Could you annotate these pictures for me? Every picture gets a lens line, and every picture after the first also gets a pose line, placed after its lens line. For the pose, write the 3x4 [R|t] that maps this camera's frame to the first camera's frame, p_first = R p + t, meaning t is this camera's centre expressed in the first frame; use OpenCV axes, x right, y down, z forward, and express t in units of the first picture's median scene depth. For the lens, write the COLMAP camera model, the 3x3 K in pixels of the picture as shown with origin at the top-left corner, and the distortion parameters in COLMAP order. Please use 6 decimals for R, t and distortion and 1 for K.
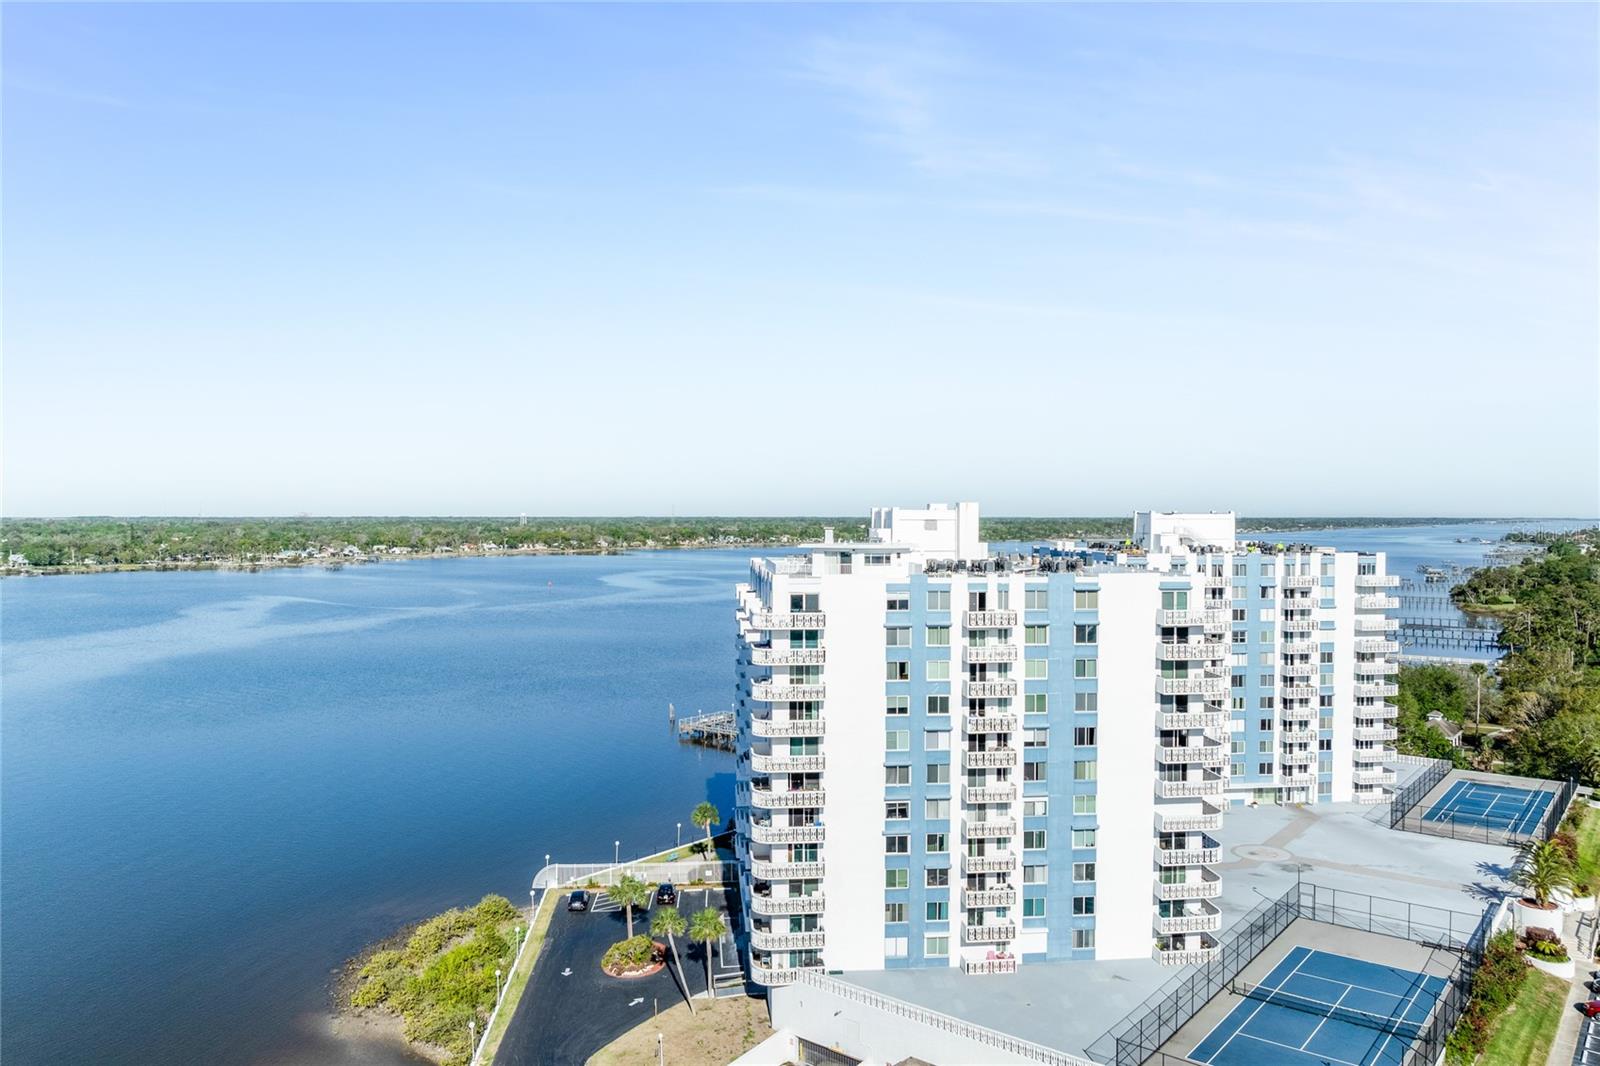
lens RADIAL K [[1121.7, 0, 809.5], [0, 1121.7, 529.4], [0, 0, 1]] dist [-0.040207, 0.011224]
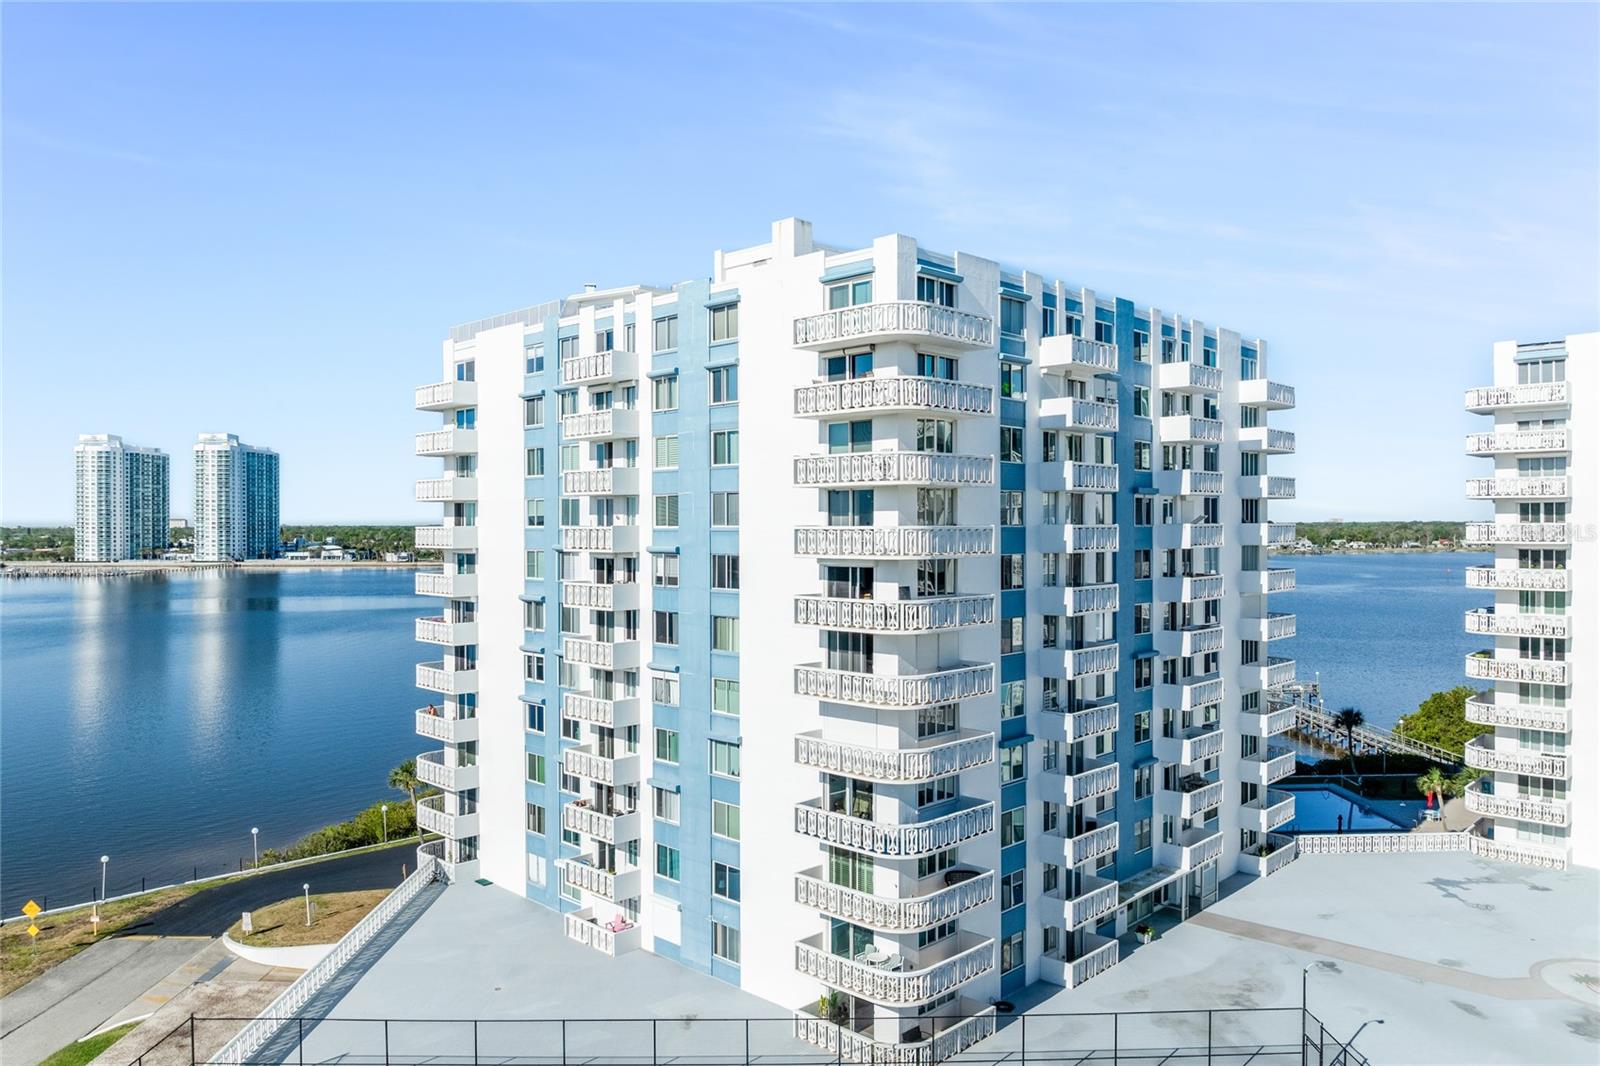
lens RADIAL K [[1121.7, 0, 808.8], [0, 1121.7, 522.8], [0, 0, 1]] dist [-0.040207, 0.011224]
pose [[0.647831, -0.004316, -0.761772, 0.695982], [-0.004256, 0.999948, -0.009285, 0.166926], [0.761772, 0.009258, 0.647779, 0.676605]]
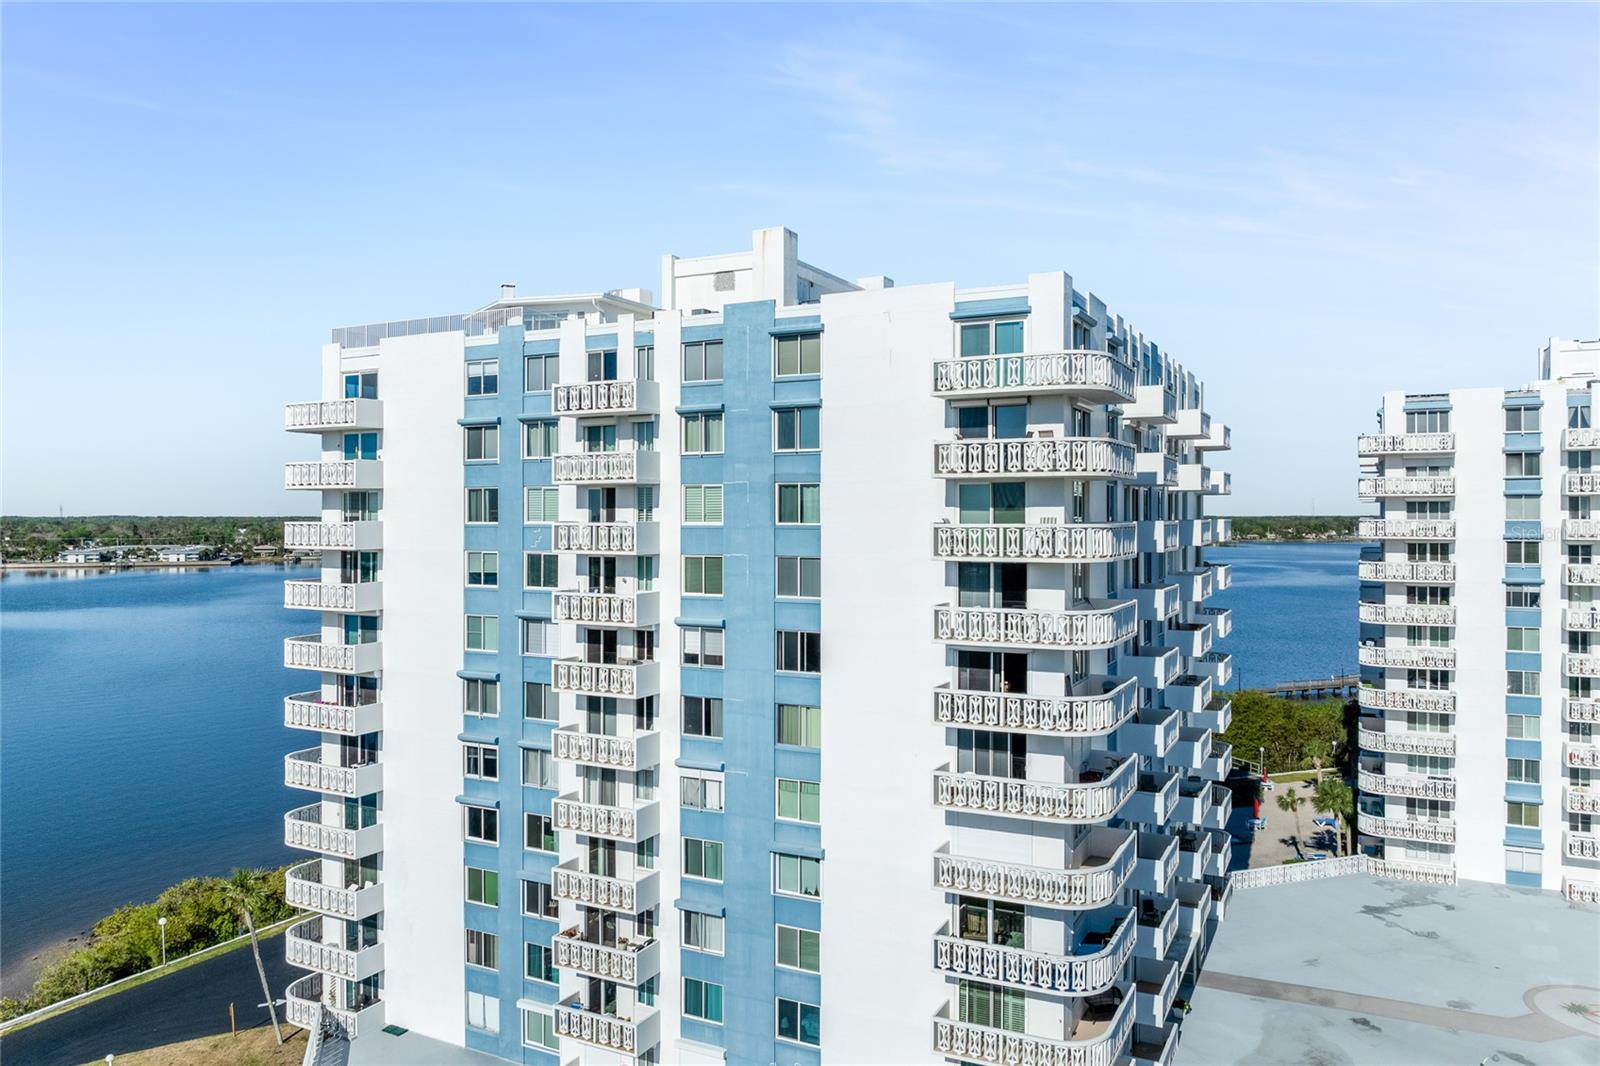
lens RADIAL K [[1121.7, 0, 804.7], [0, 1121.7, 506.0], [0, 0, 1]] dist [-0.040207, 0.011224]
pose [[0.844689, -0.006536, -0.535217, 0.498109], [-0.004245, 0.999812, -0.018910, 0.134478], [0.535240, 0.018246, 0.844503, 0.613678]]
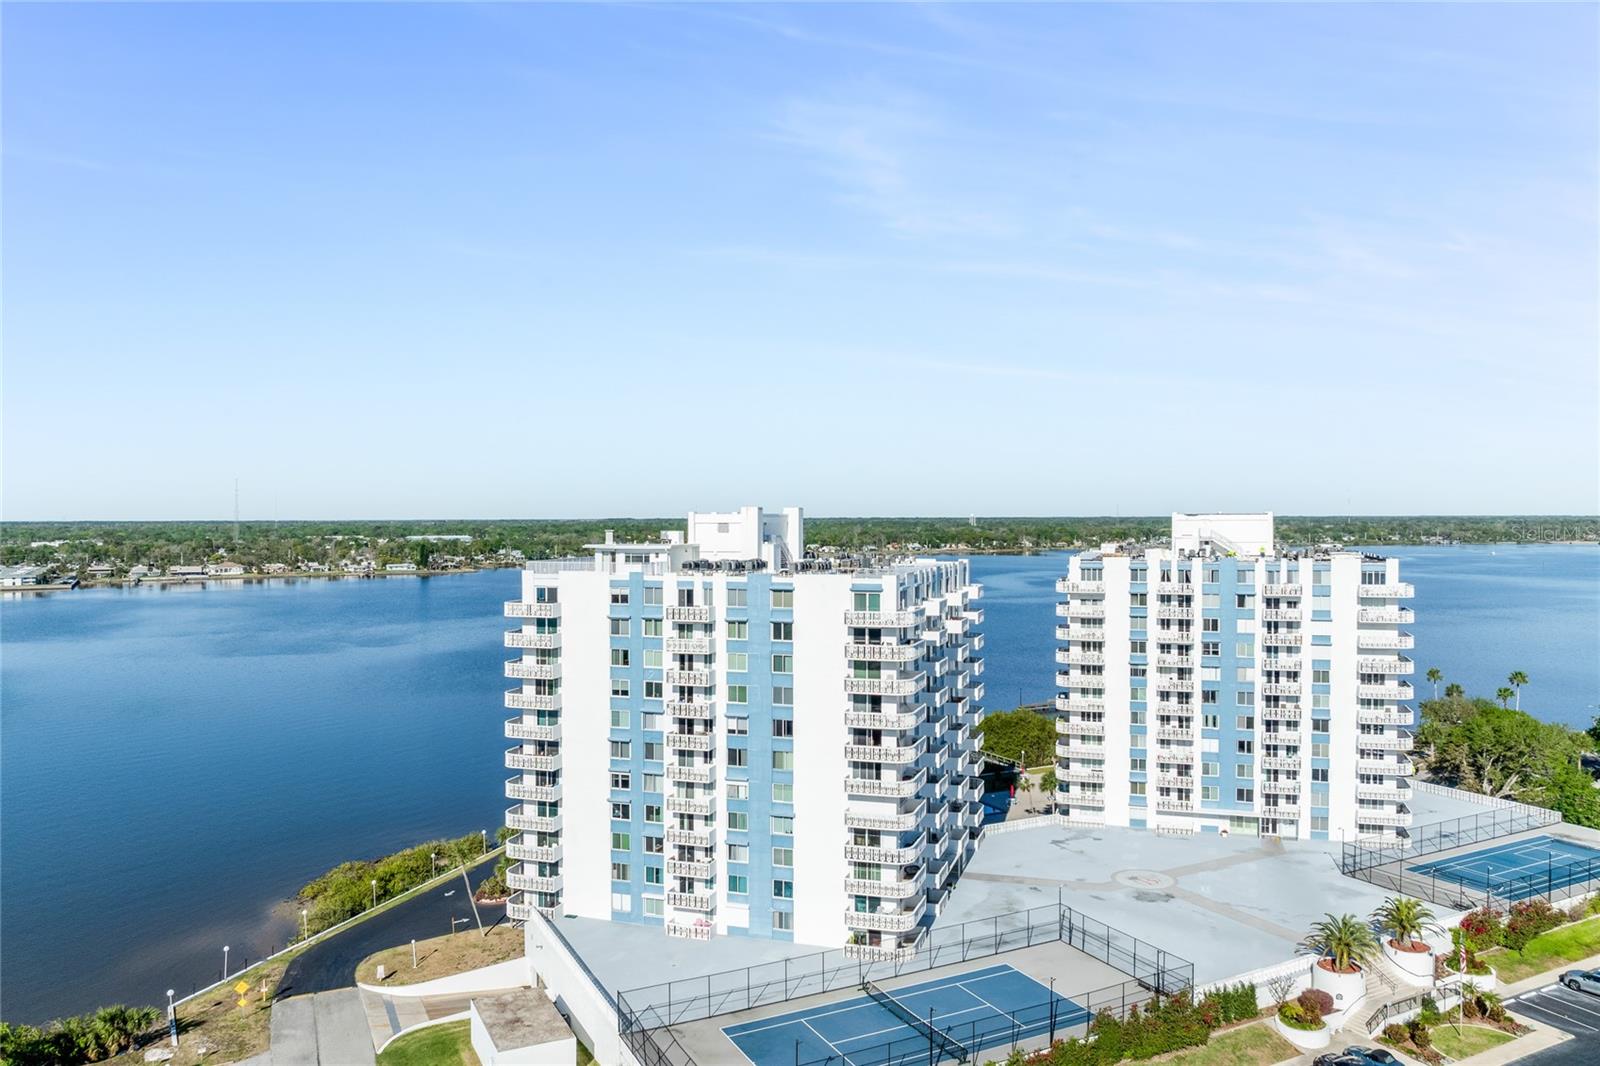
lens RADIAL K [[1121.7, 0, 808.5], [0, 1121.7, 523.8], [0, 0, 1]] dist [-0.040207, 0.011224]
pose [[0.917282, -0.001198, -0.398237, 0.693612], [-0.000794, 0.999988, -0.004839, -0.003029], [0.398238, 0.004755, 0.917270, 0.038063]]
